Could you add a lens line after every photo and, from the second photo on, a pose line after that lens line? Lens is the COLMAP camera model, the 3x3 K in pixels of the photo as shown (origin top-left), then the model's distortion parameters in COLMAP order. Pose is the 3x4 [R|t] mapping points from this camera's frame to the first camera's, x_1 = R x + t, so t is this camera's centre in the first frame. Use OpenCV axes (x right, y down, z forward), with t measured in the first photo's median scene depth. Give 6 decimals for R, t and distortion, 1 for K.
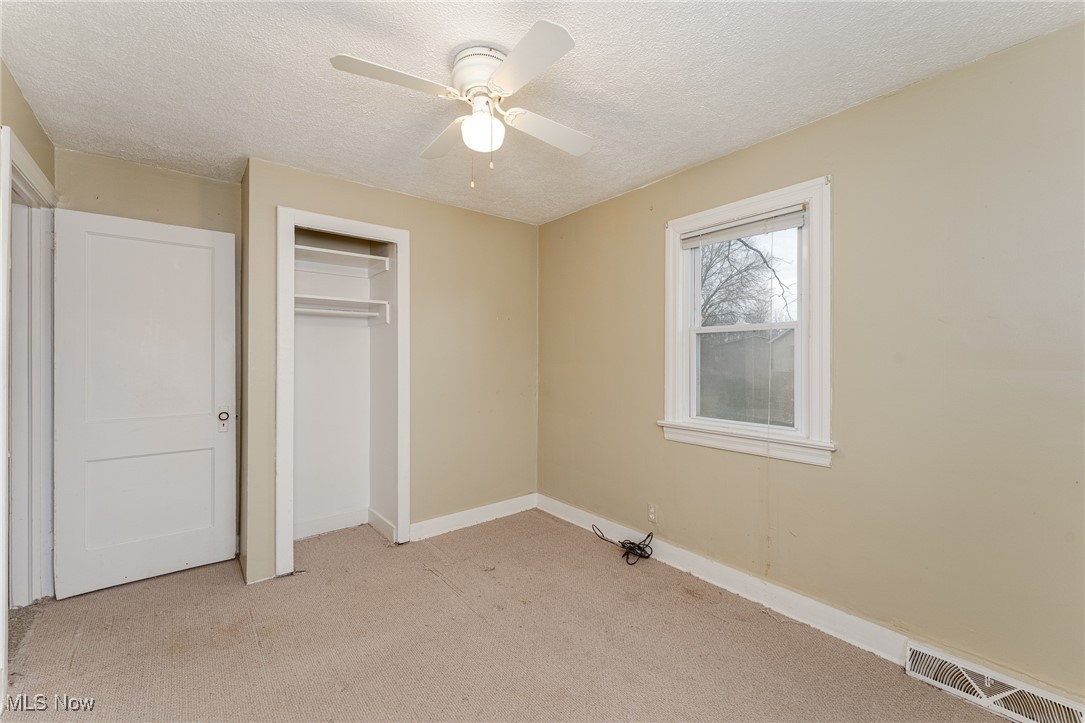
lens RADIAL K [[437.2, 0, 541.6], [0, 437.2, 355.8], [0, 0, 1]] dist [0.001060, -0.000006]
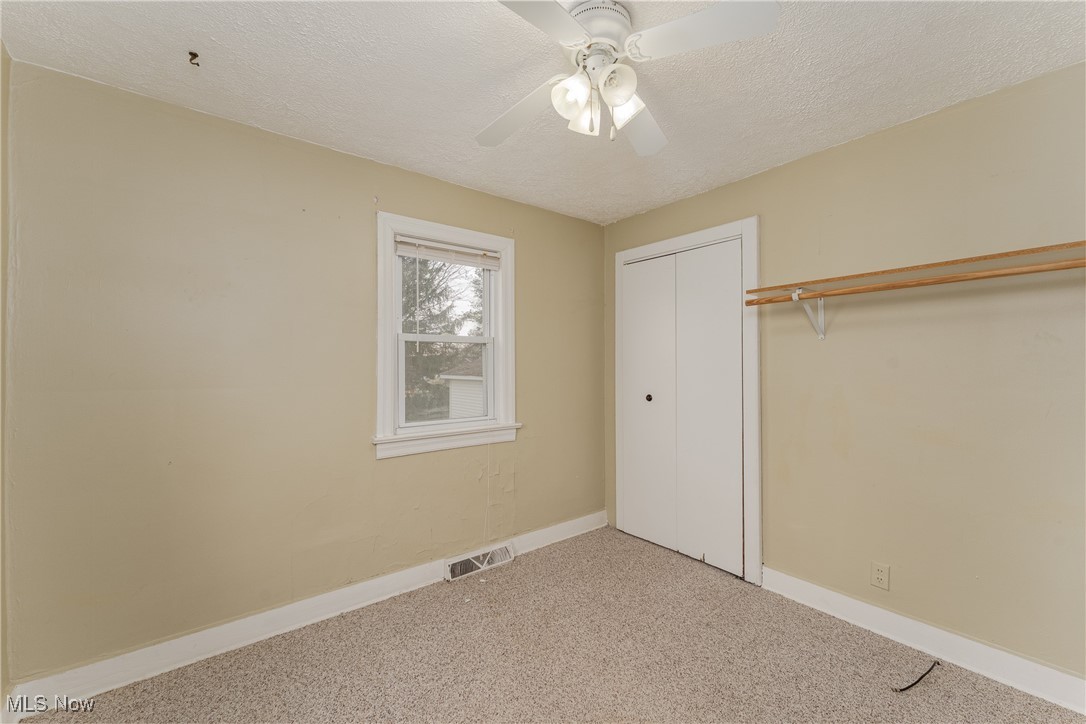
lens RADIAL K [[437.6, 0, 546.1], [0, 437.6, 361.4], [0, 0, 1]] dist [0.001060, -0.000006]
pose [[-0.003722, 0.009580, 0.999947, -0.655499], [-0.000973, 0.999954, -0.009584, 0.004592], [-0.999993, -0.001009, -0.003712, 0.728457]]
